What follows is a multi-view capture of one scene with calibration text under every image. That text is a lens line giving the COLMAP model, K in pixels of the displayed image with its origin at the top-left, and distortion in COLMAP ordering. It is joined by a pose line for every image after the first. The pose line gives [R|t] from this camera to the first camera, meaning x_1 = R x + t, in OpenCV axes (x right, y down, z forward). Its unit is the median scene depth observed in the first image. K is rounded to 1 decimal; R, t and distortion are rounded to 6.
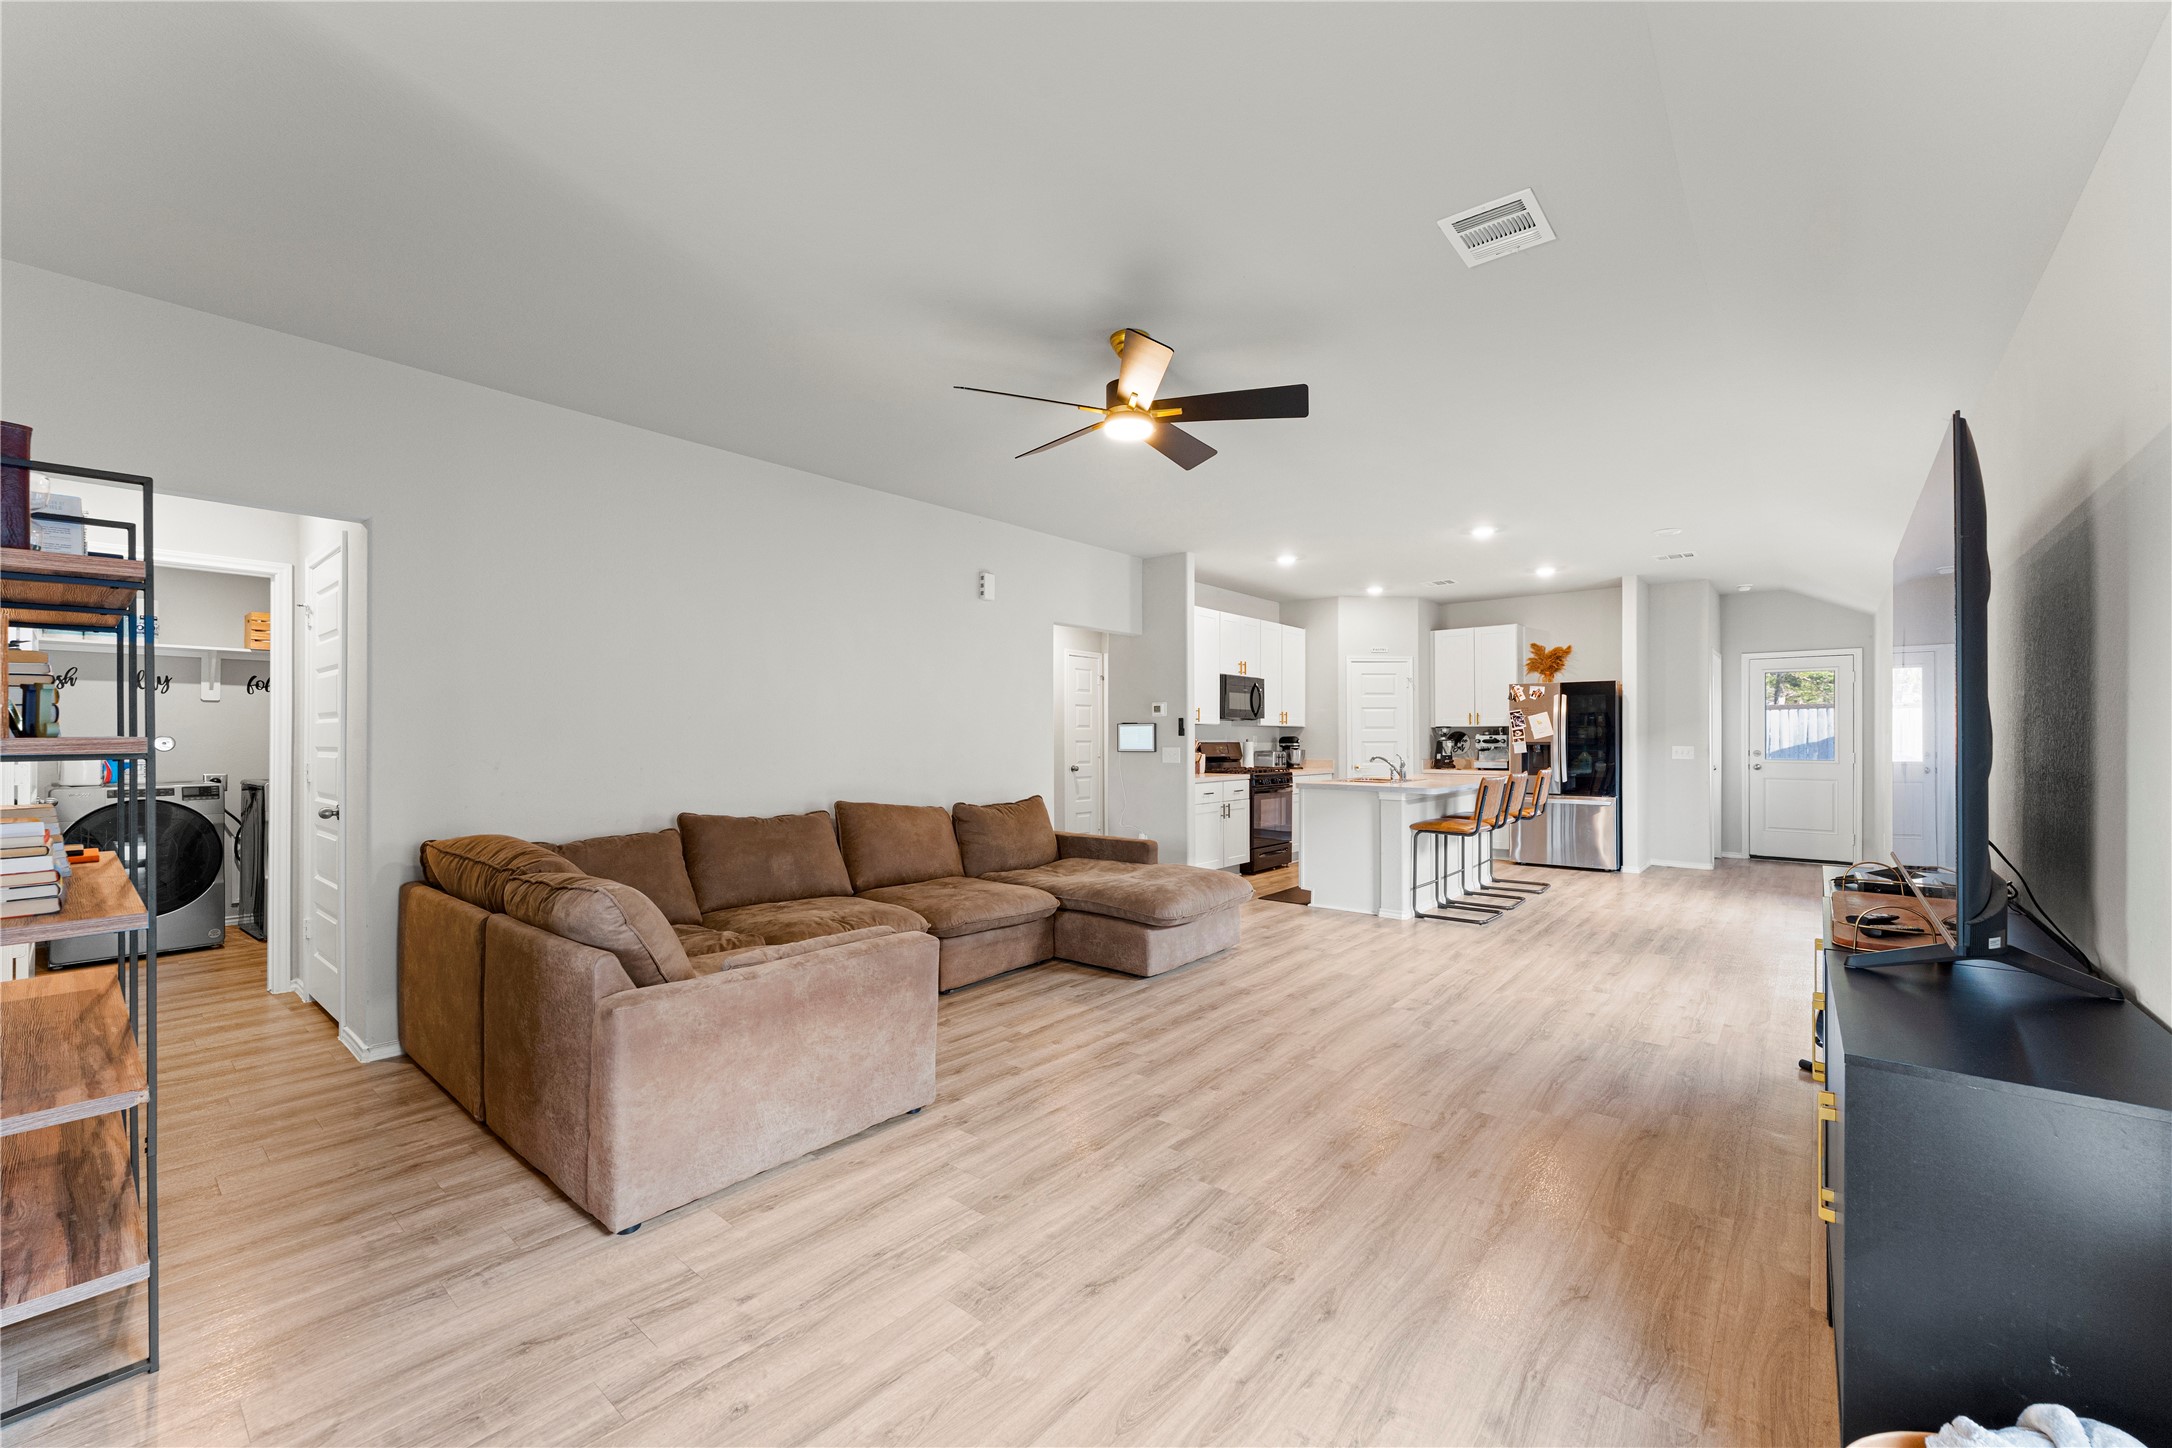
lens RADIAL K [[869.2, 0, 1086.5], [0, 869.2, 731.5], [0, 0, 1]] dist [0.001230, 0.000230]
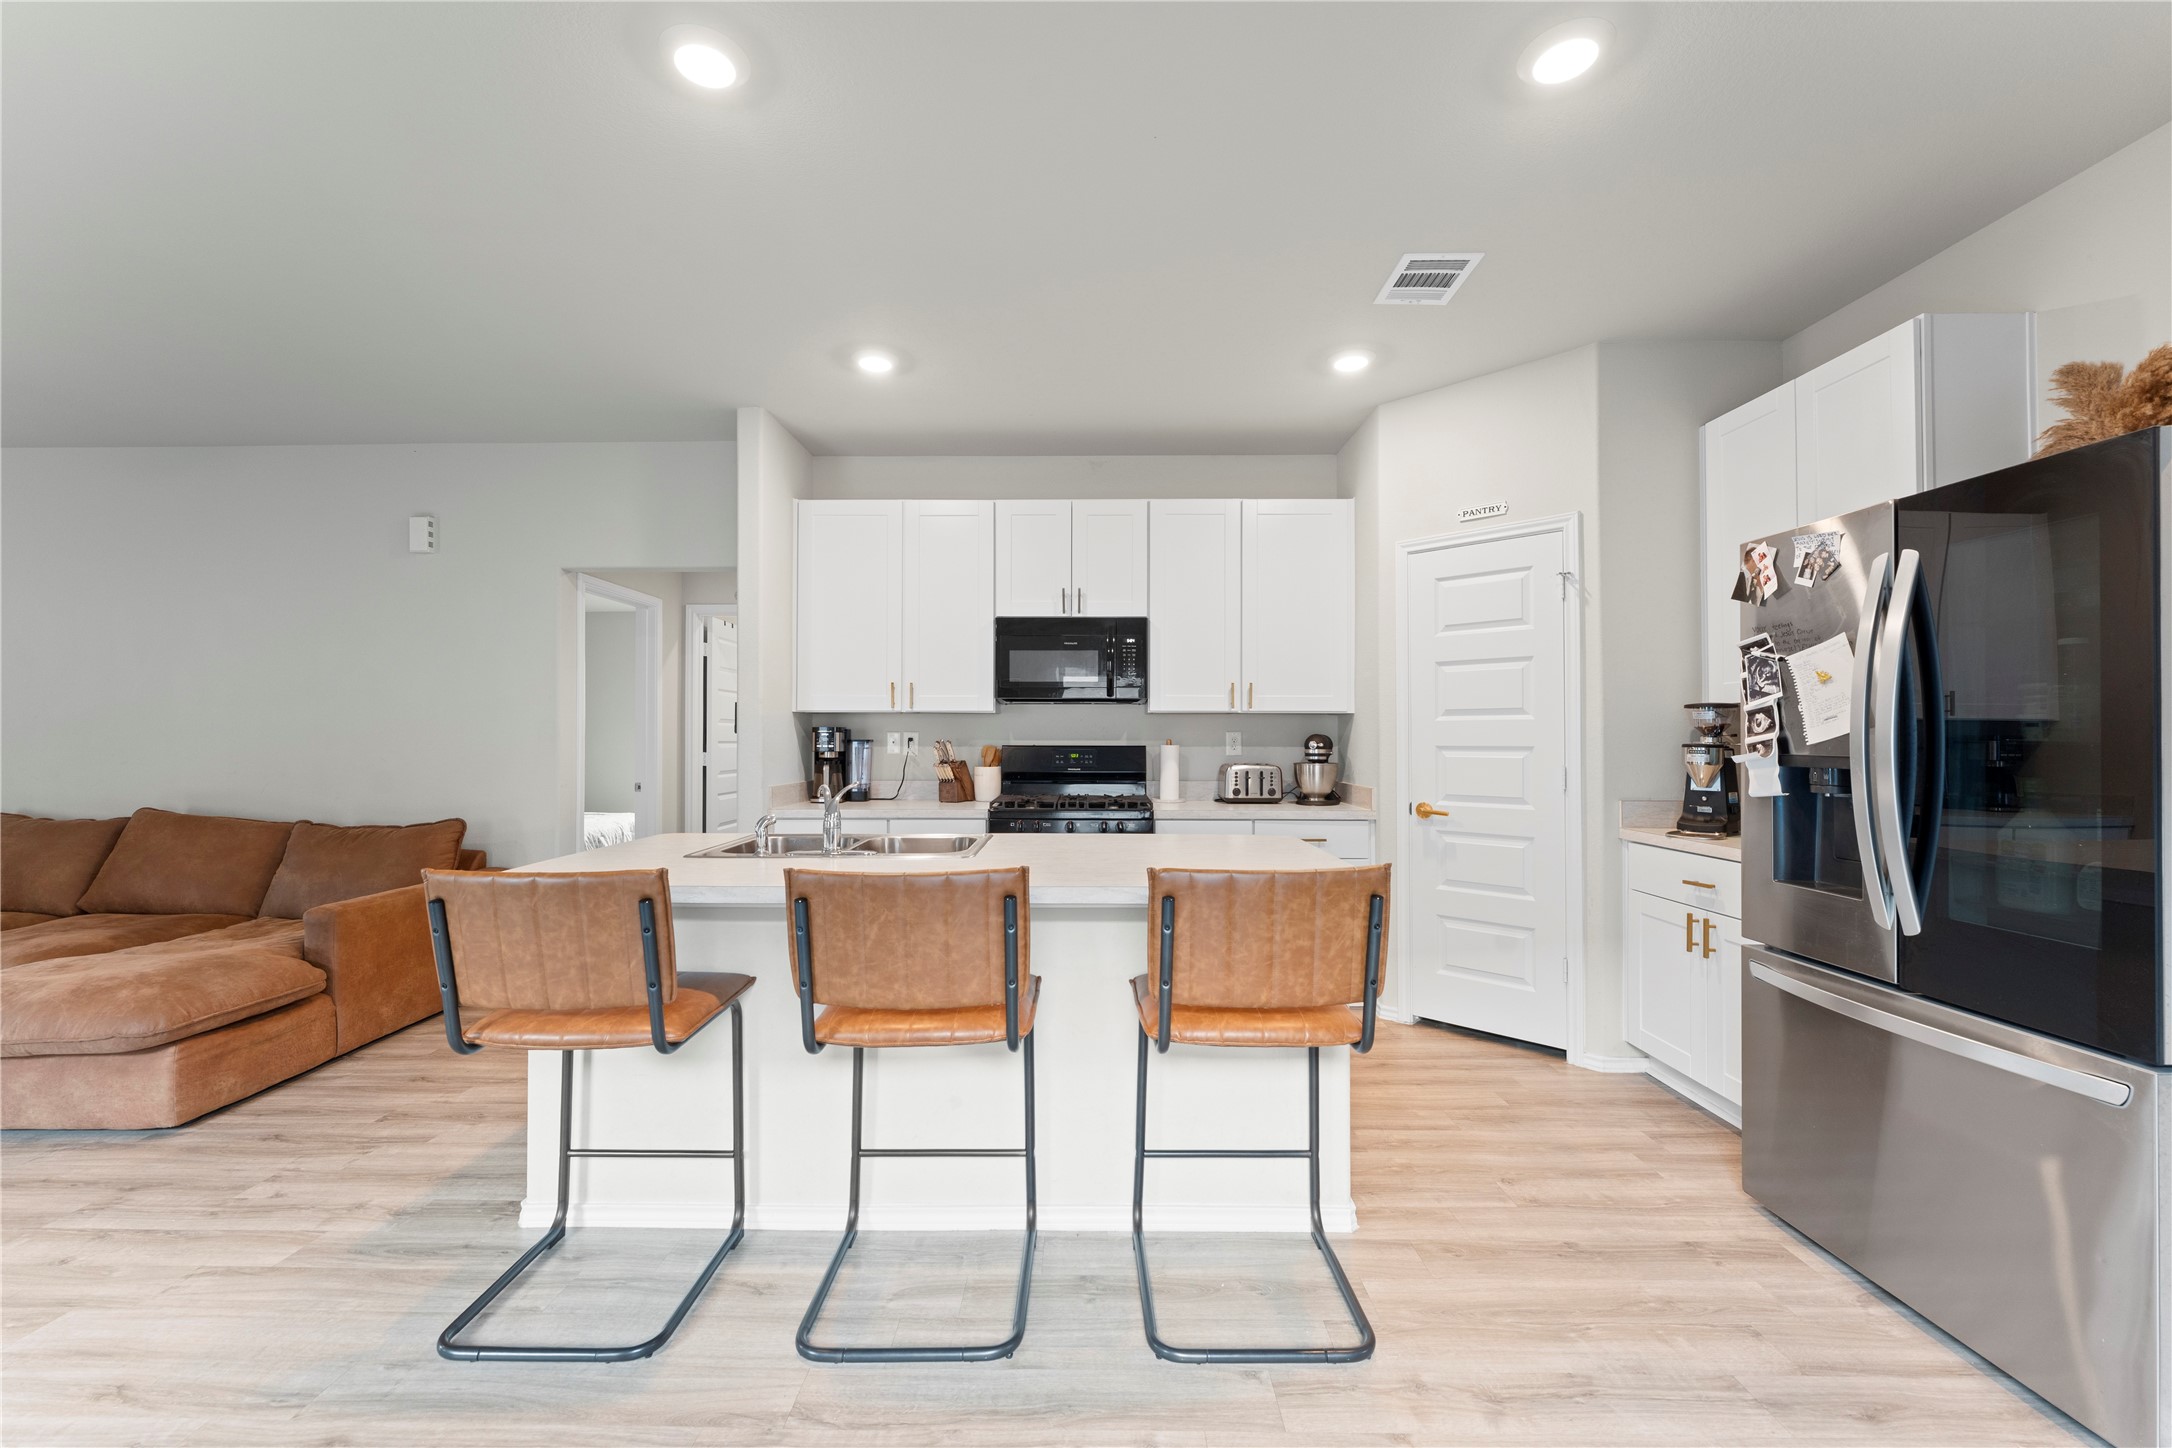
lens RADIAL K [[869.2, 0, 1085.3], [0, 869.2, 730.2], [0, 0, 1]] dist [0.001230, 0.000230]
pose [[0.626468, -0.002635, -0.779443, 1.184529], [0.005859, 0.999982, 0.001328, 0.005132], [0.779425, -0.005399, 0.626472, 1.394454]]
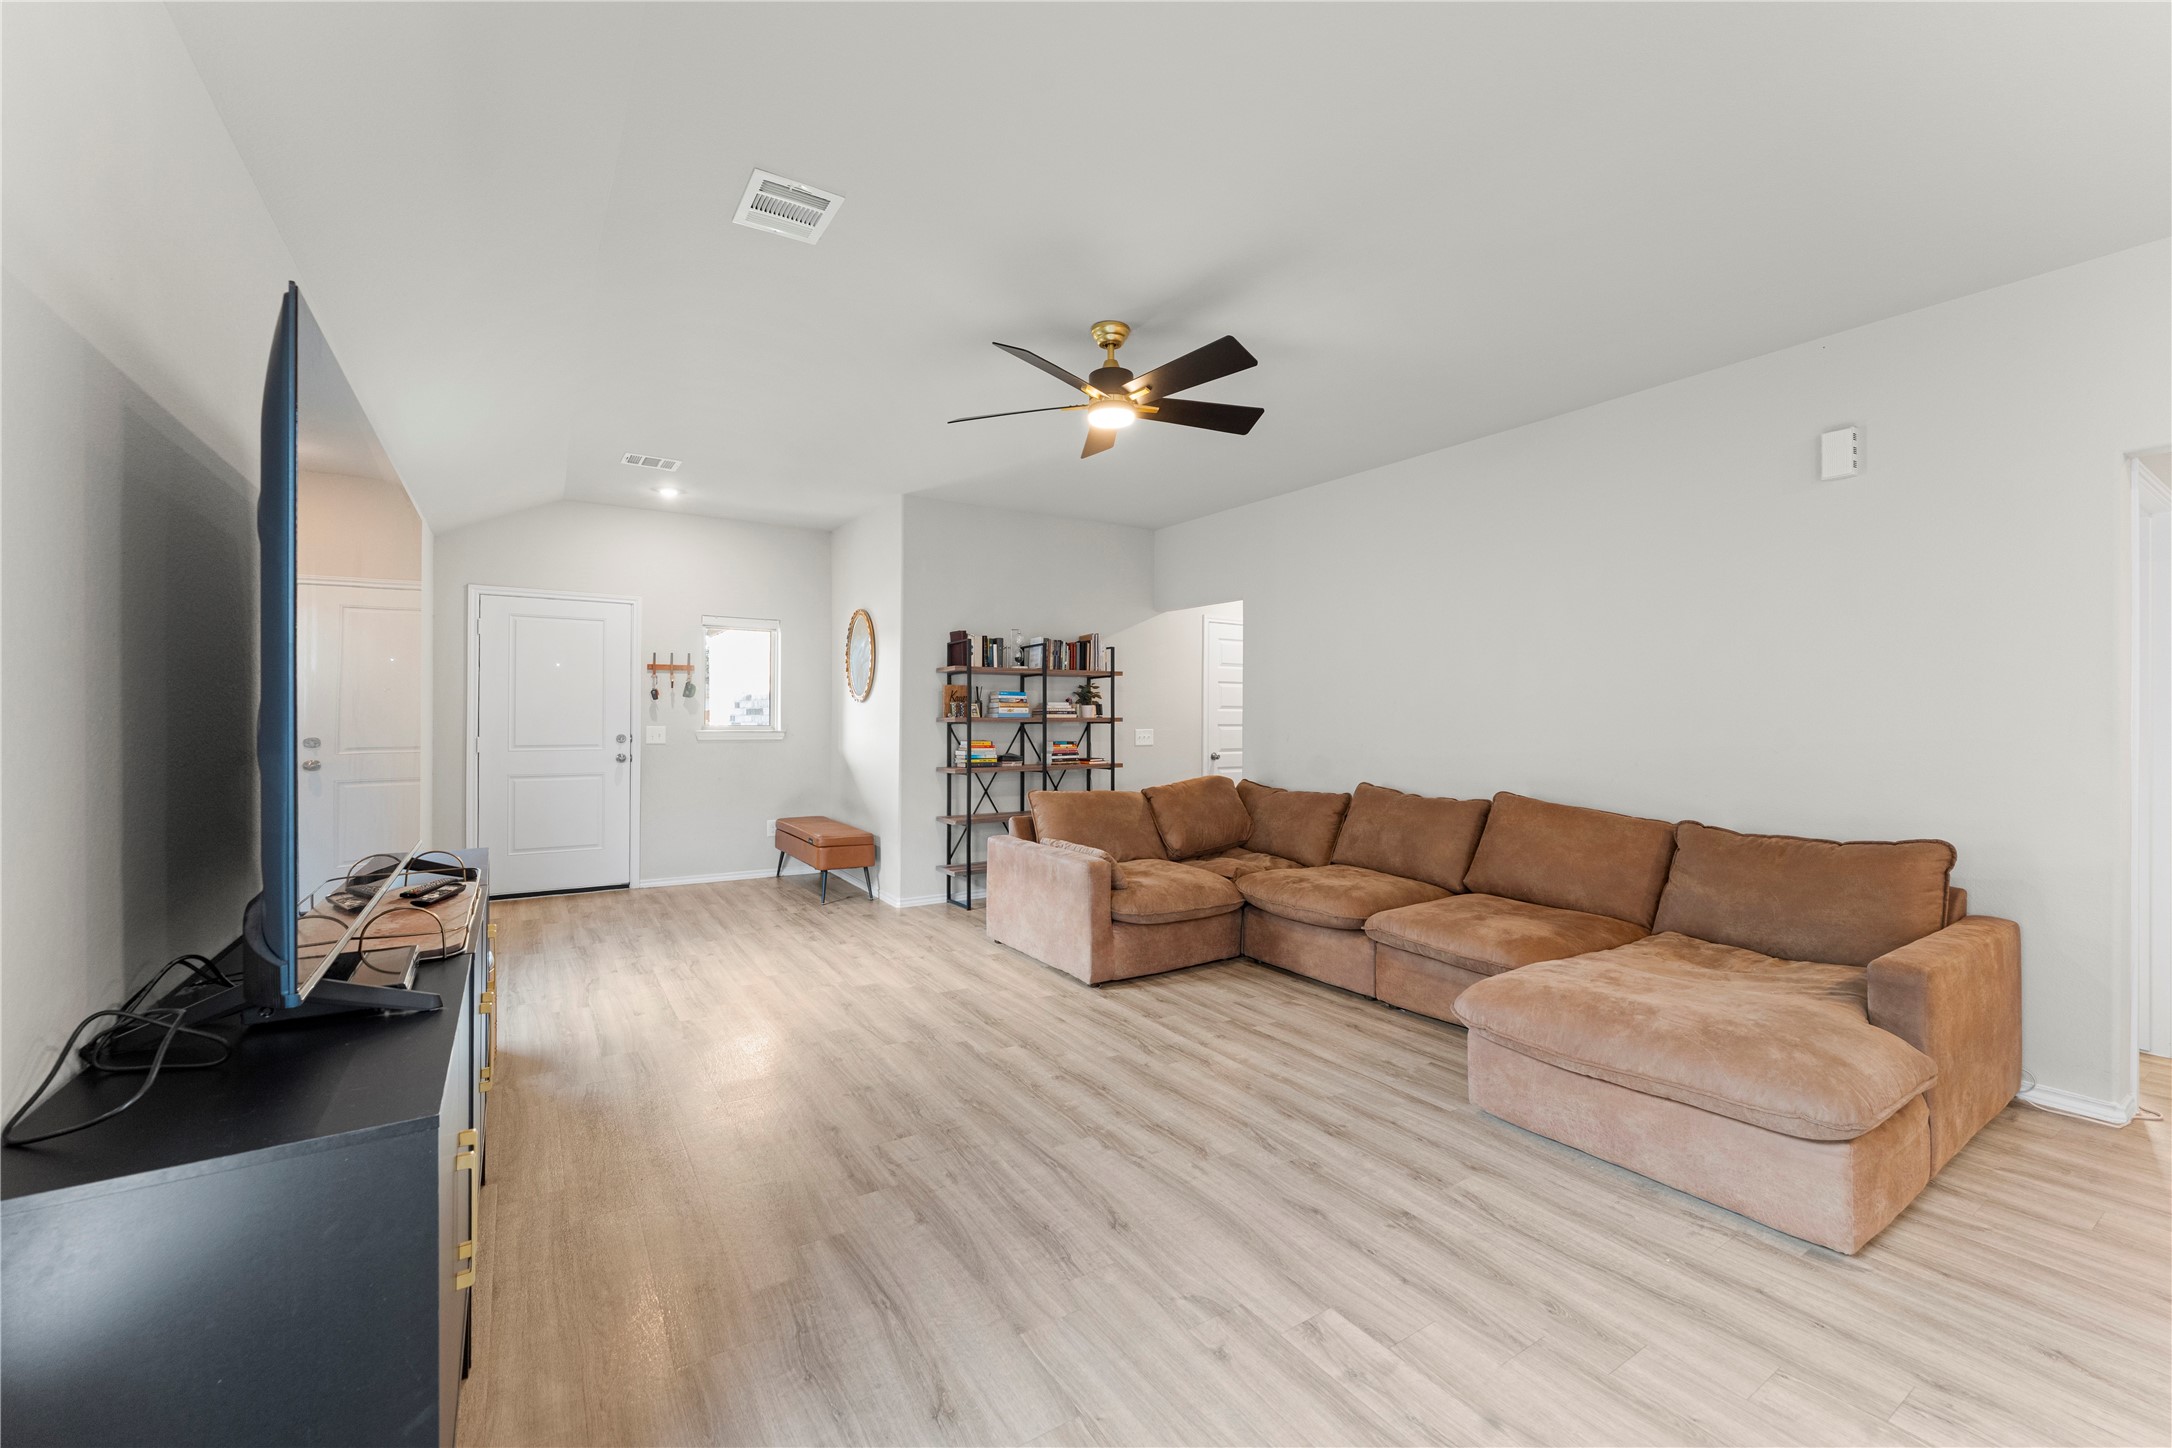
lens RADIAL K [[869.2, 0, 1082.8], [0, 869.2, 723.0], [0, 0, 1]] dist [0.001230, 0.000230]
pose [[-0.294534, 0.004872, -0.955629, 0.814746], [0.003384, 0.999986, 0.004055, 0.004399], [0.955635, -0.002039, -0.294546, 0.996680]]
